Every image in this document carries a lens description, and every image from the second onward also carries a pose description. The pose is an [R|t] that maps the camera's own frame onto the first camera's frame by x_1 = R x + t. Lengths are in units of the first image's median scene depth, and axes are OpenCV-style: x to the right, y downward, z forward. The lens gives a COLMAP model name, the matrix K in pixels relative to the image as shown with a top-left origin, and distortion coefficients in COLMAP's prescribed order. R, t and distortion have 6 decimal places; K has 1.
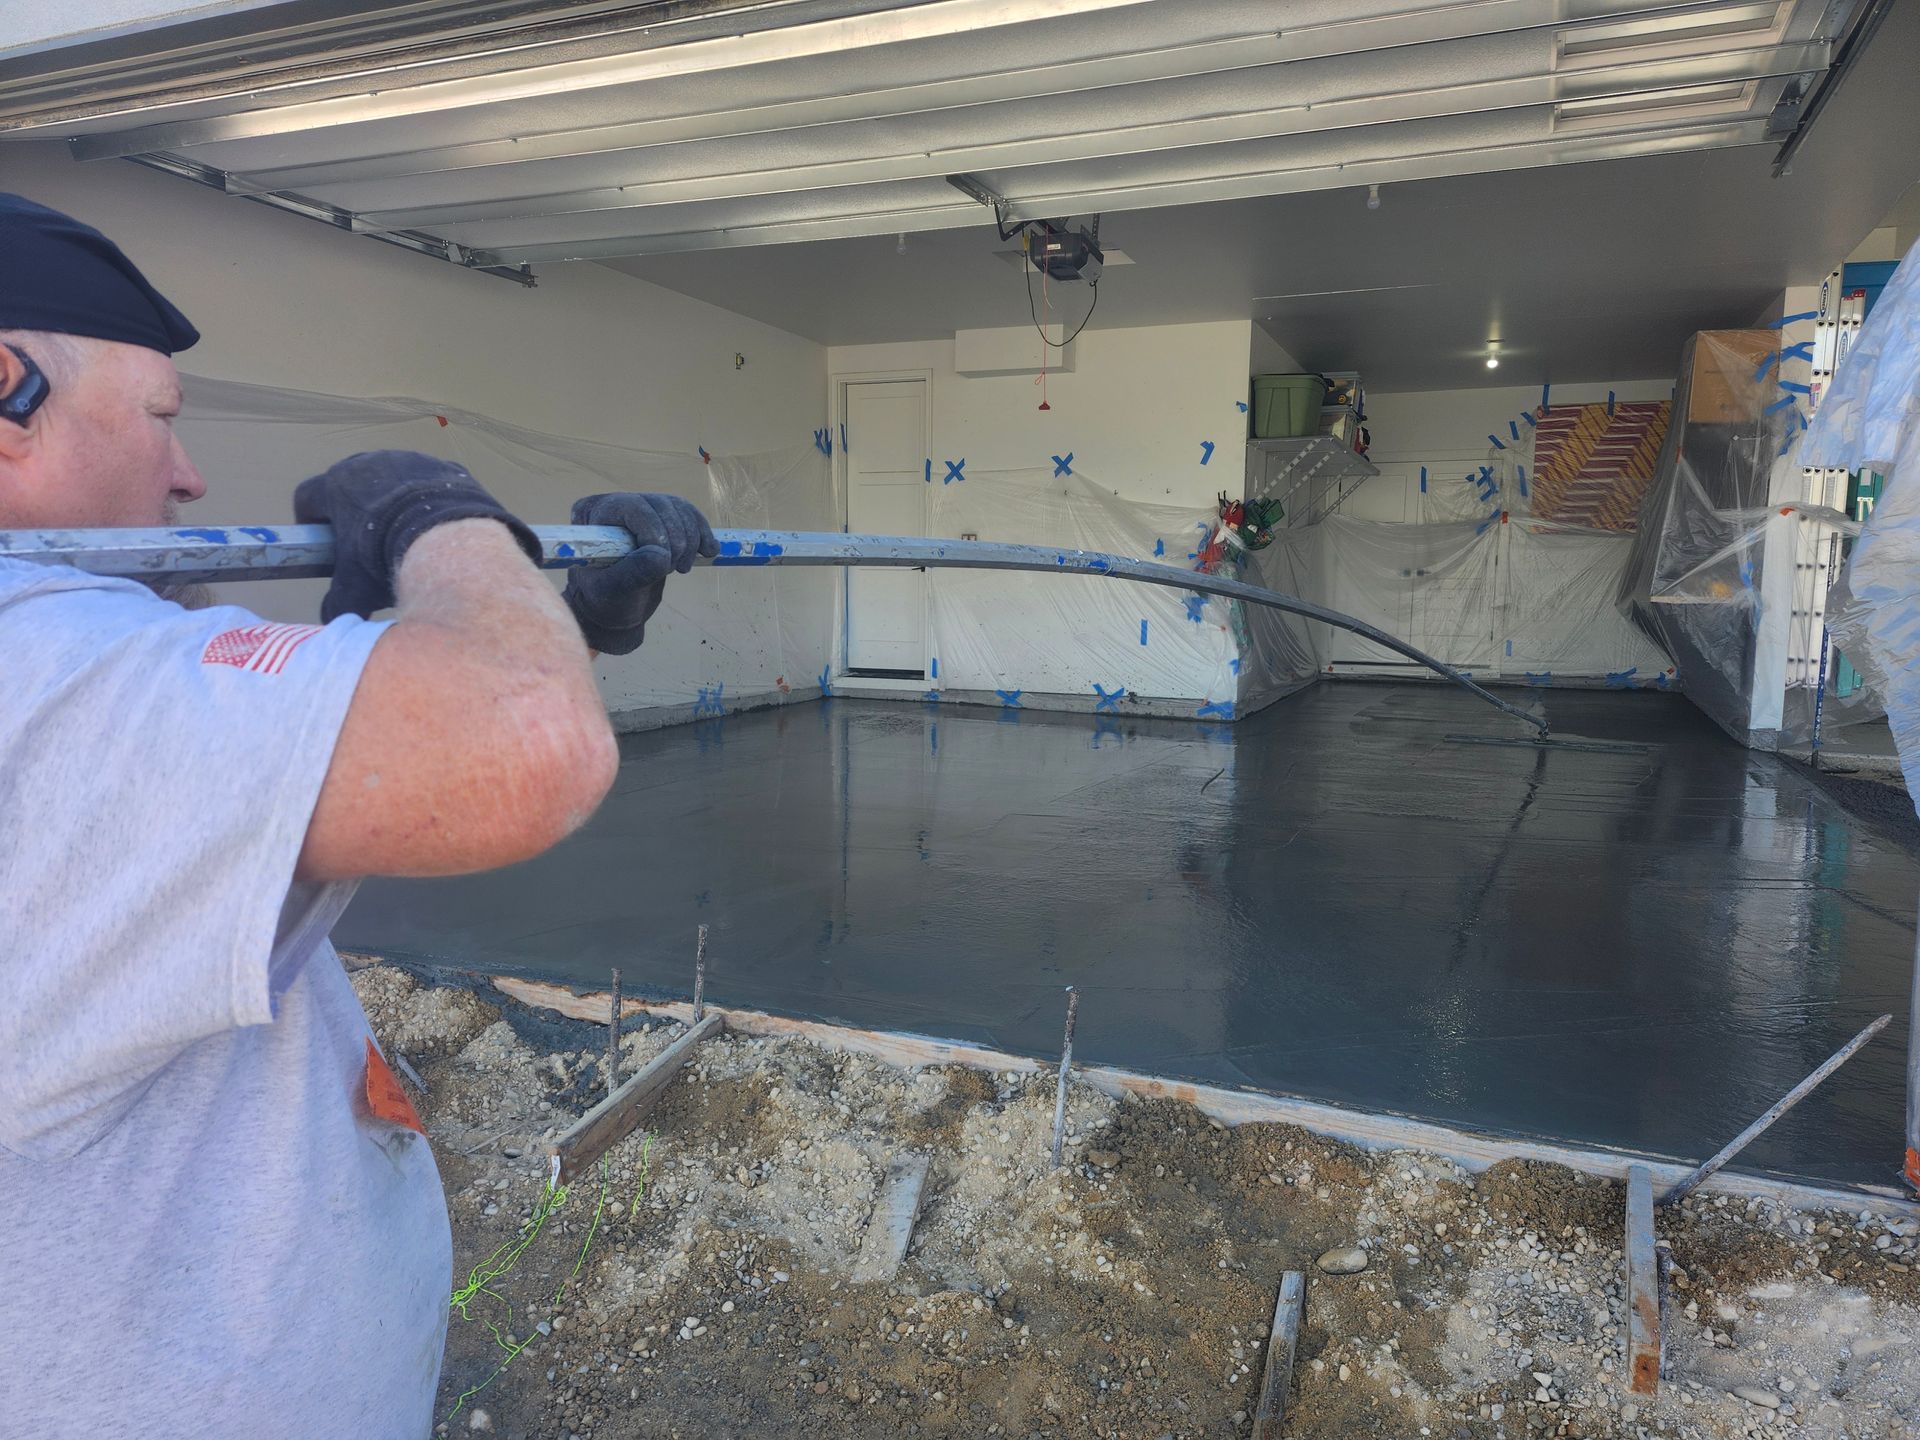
lens RADIAL K [[1272.1, 0, 960.0], [0, 1272.1, 720.0], [0, 0, 1]] dist [0.107690, -0.100771]
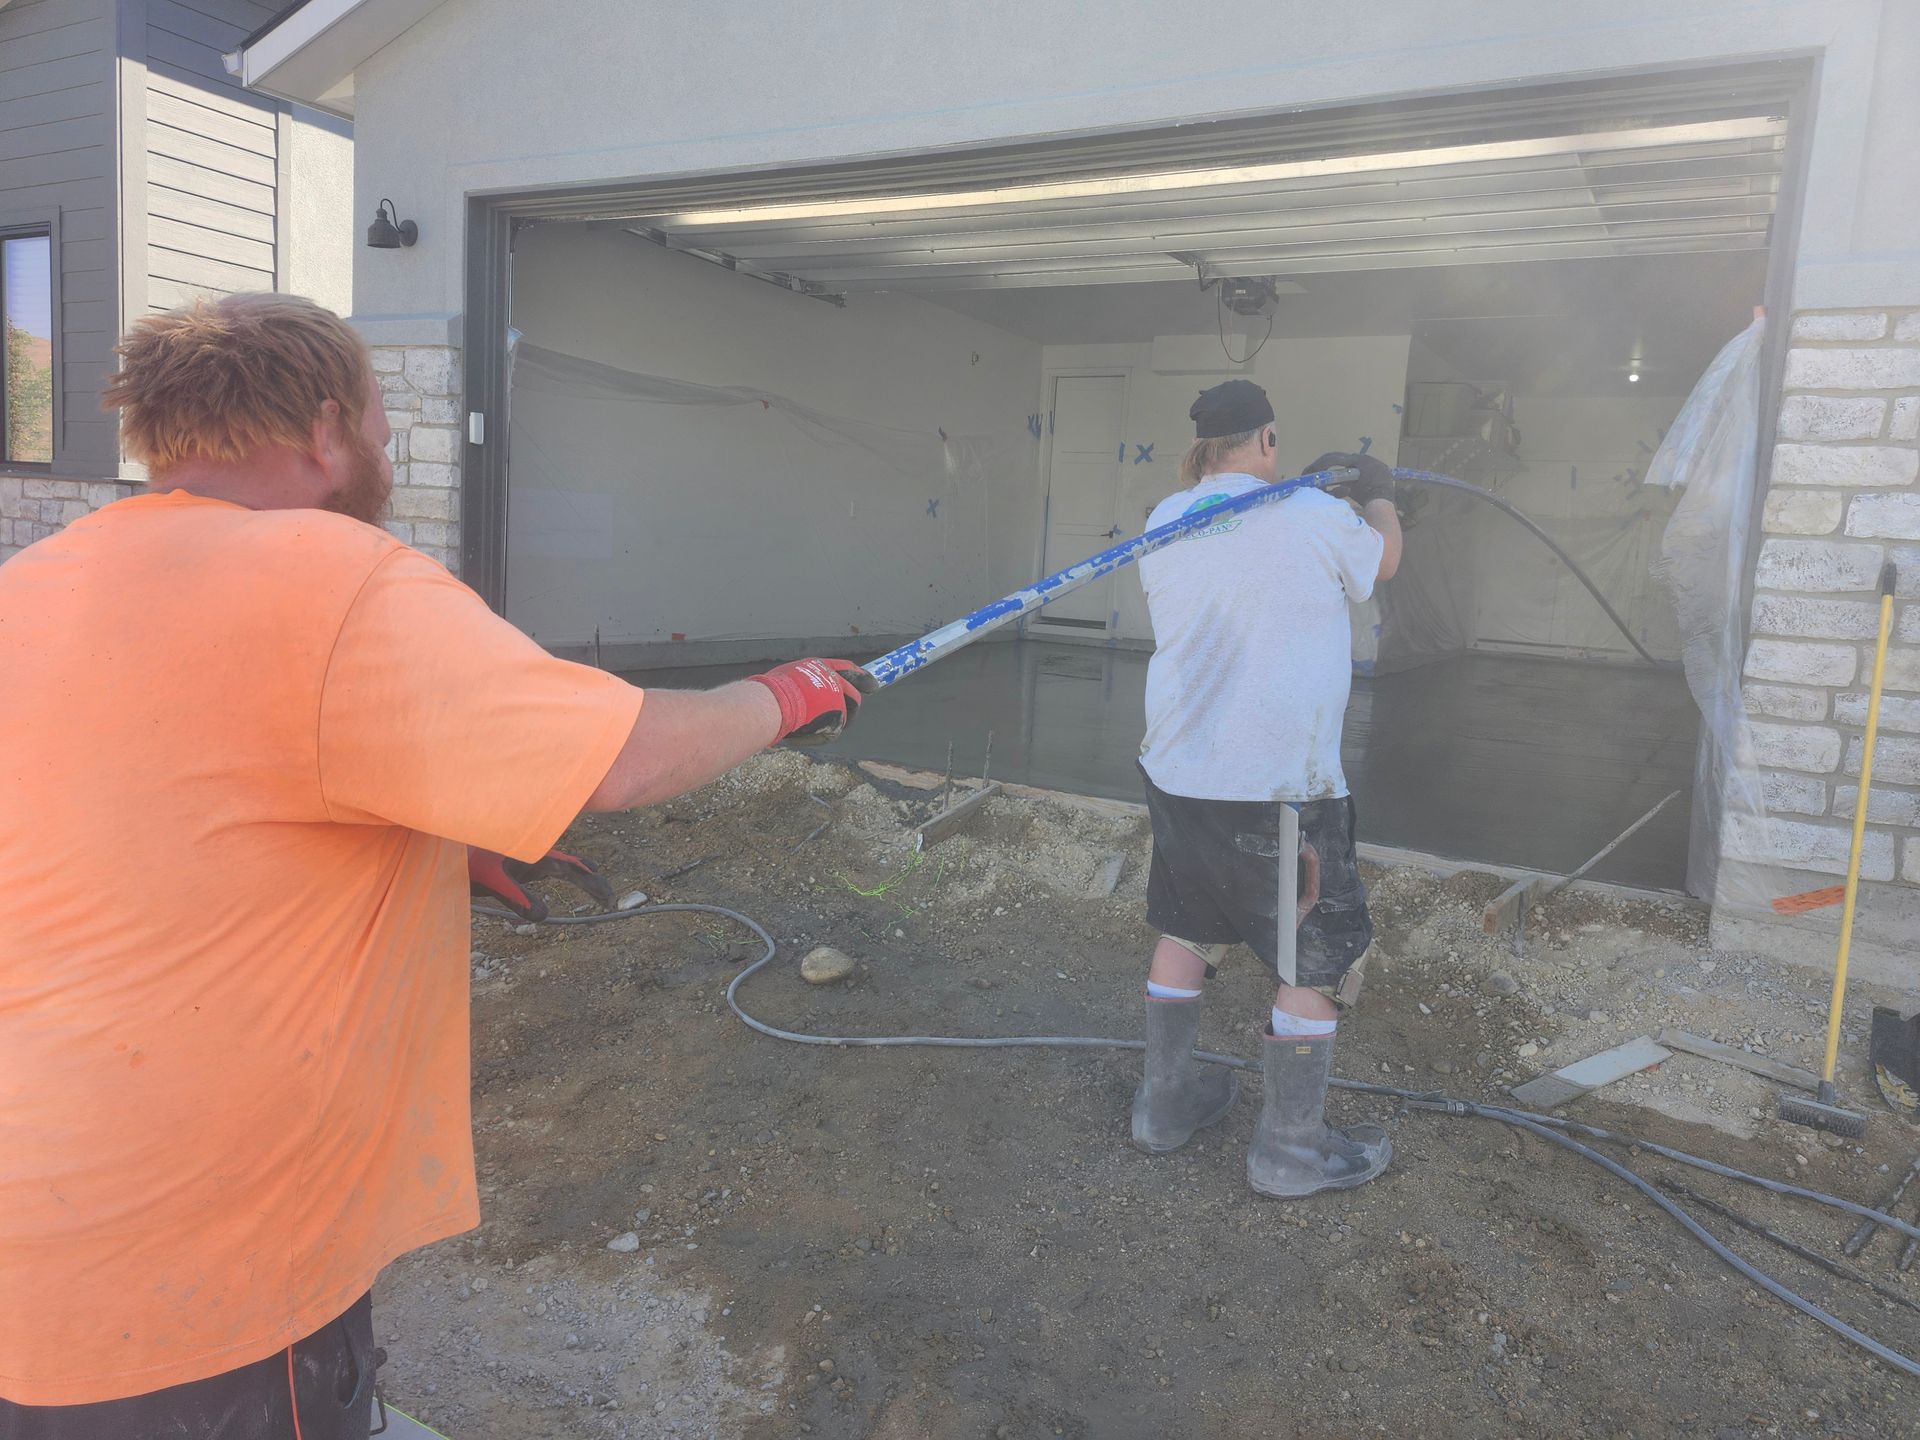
lens RADIAL K [[1362.5, 0, 960.0], [0, 1362.5, 720.0], [0, 0, 1]] dist [0.160003, -0.294508]
pose [[0.991792, 0.063670, -0.110878, -0.046810], [-0.062901, 0.997965, 0.010420, 0.131870], [0.111316, -0.003360, 0.993779, -0.771194]]
